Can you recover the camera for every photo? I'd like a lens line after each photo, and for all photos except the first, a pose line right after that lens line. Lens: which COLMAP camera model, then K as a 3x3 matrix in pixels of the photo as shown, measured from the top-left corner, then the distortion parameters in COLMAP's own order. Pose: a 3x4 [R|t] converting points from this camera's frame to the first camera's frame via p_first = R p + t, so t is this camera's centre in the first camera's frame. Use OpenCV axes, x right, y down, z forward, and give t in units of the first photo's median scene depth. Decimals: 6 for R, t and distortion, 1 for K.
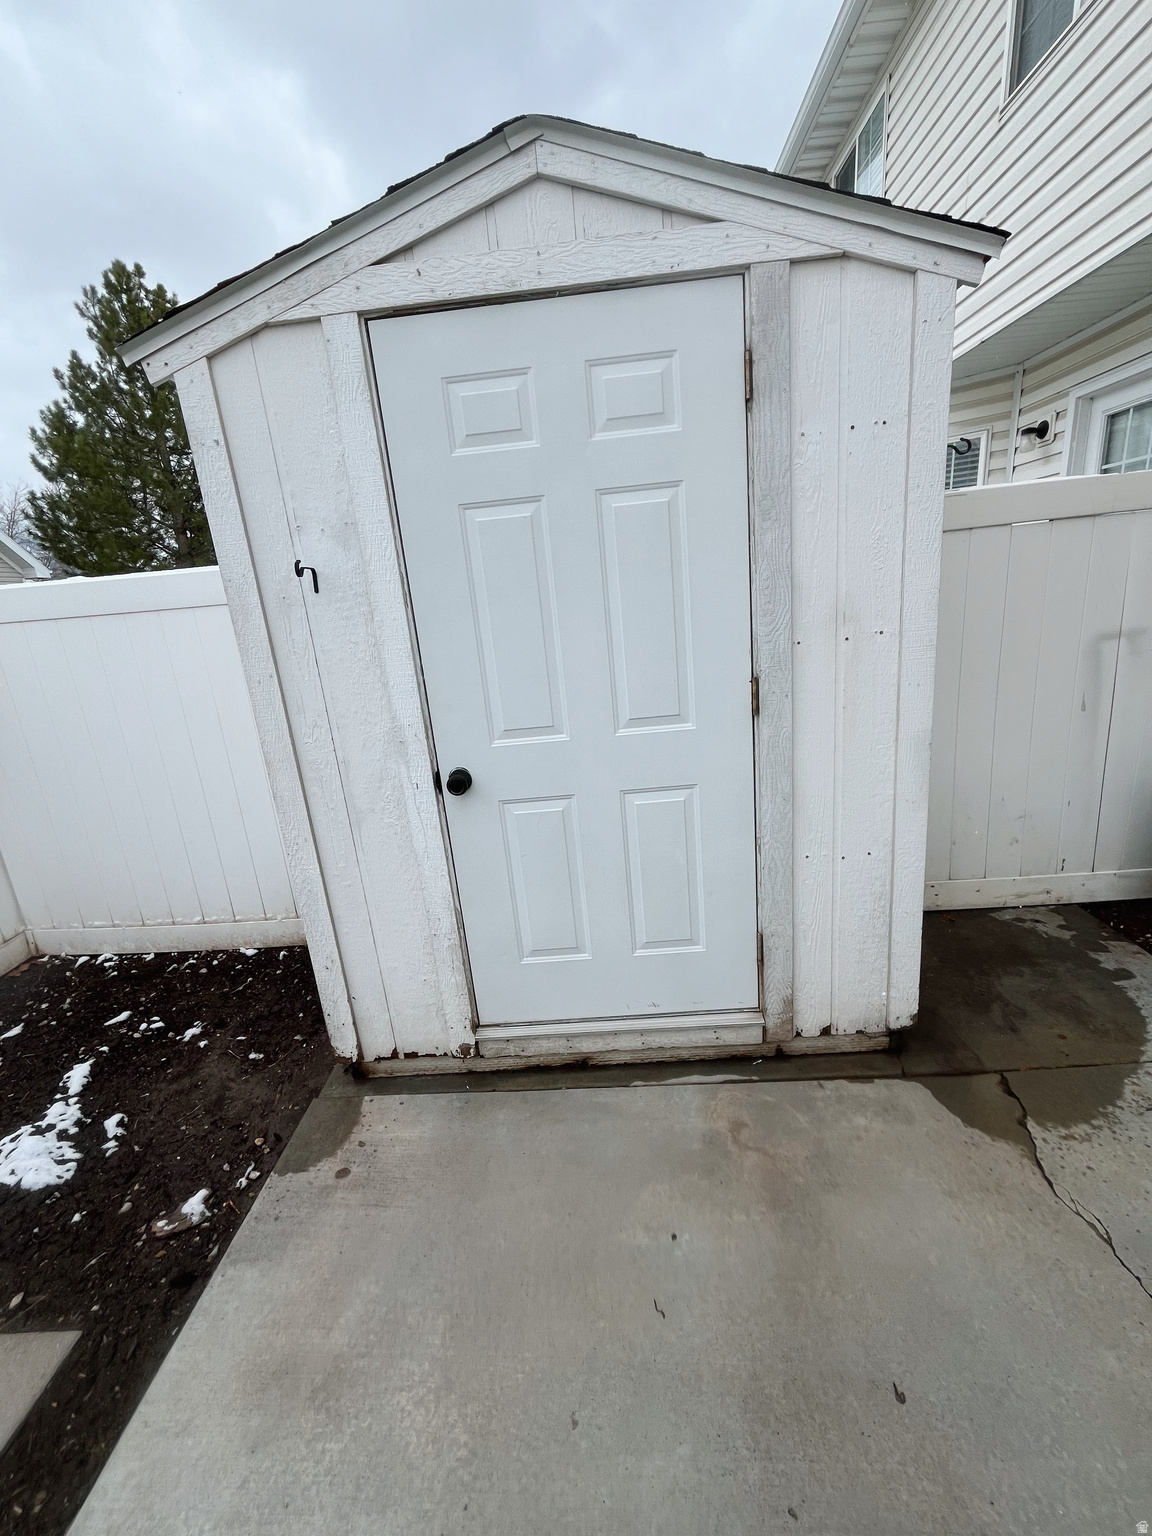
lens RADIAL K [[625.1, 0, 574.8], [0, 625.1, 766.1], [0, 0, 1]] dist [-0.001899, -0.000252]
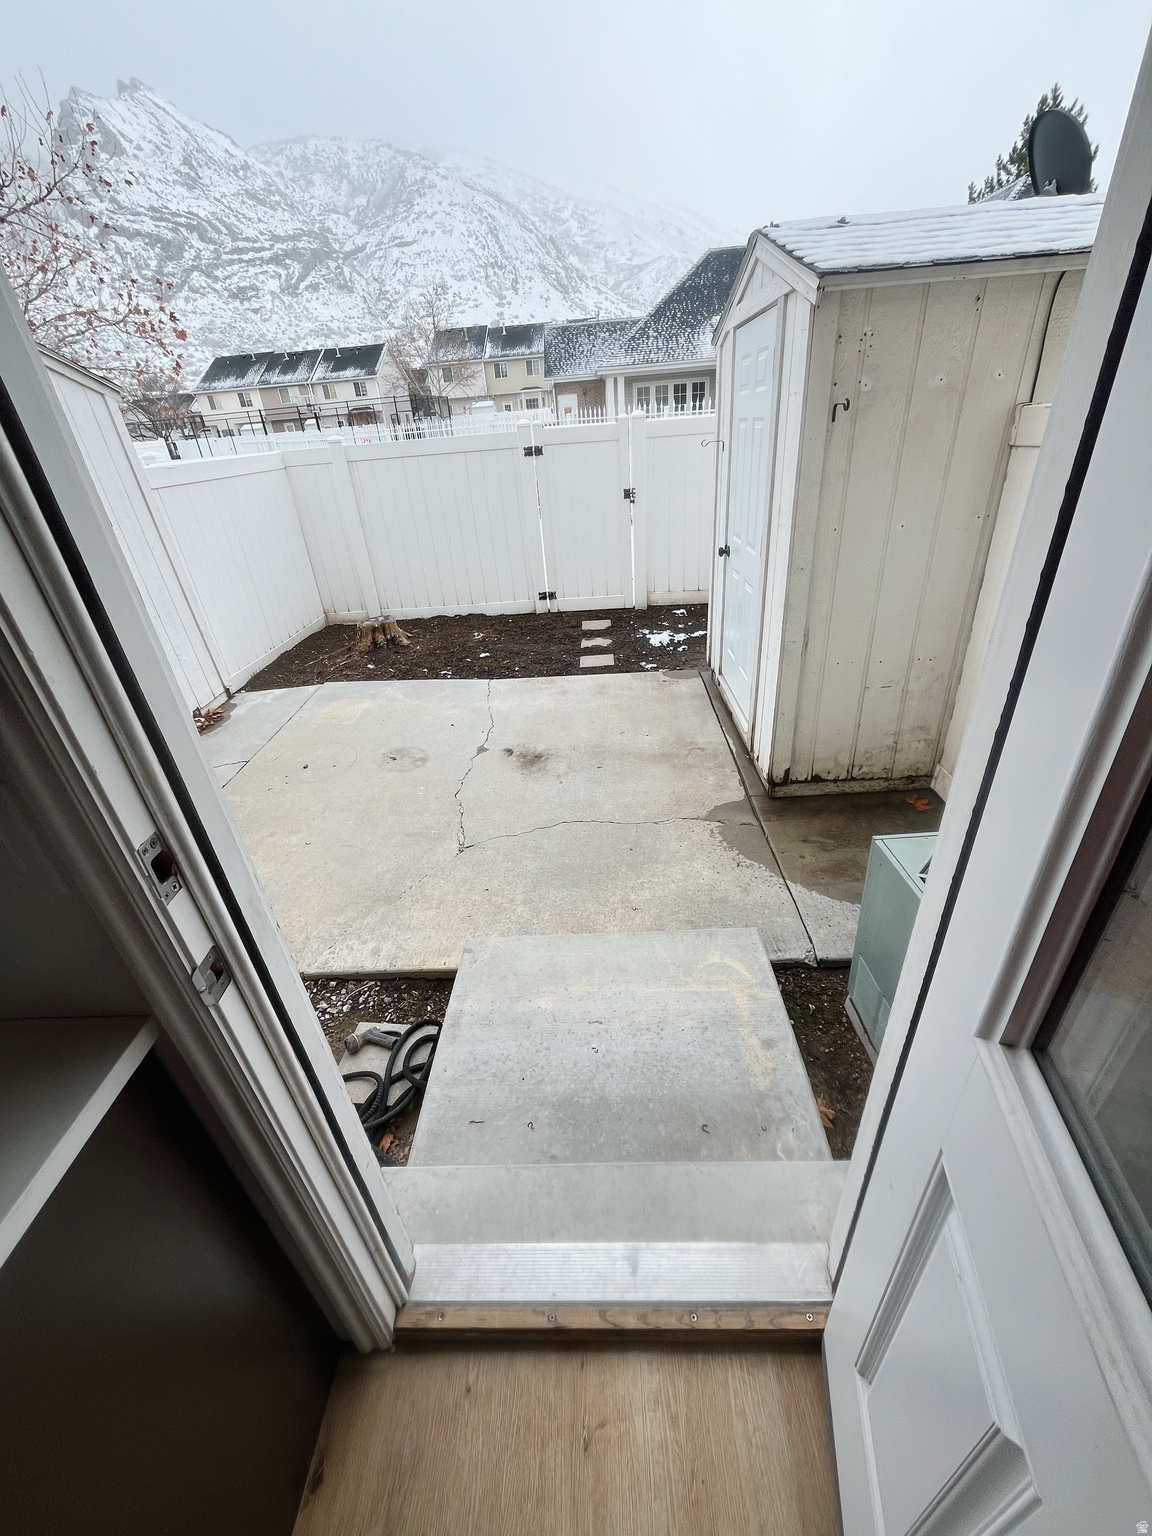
lens RADIAL K [[625.1, 0, 574.8], [0, 625.1, 766.1], [0, 0, 1]] dist [-0.001899, -0.000252]
pose [[0.011869, 0.556481, -0.830776, 2.055915], [-0.191896, 0.816659, 0.544284, -0.455738], [0.981344, 0.152962, 0.116479, 0.331324]]
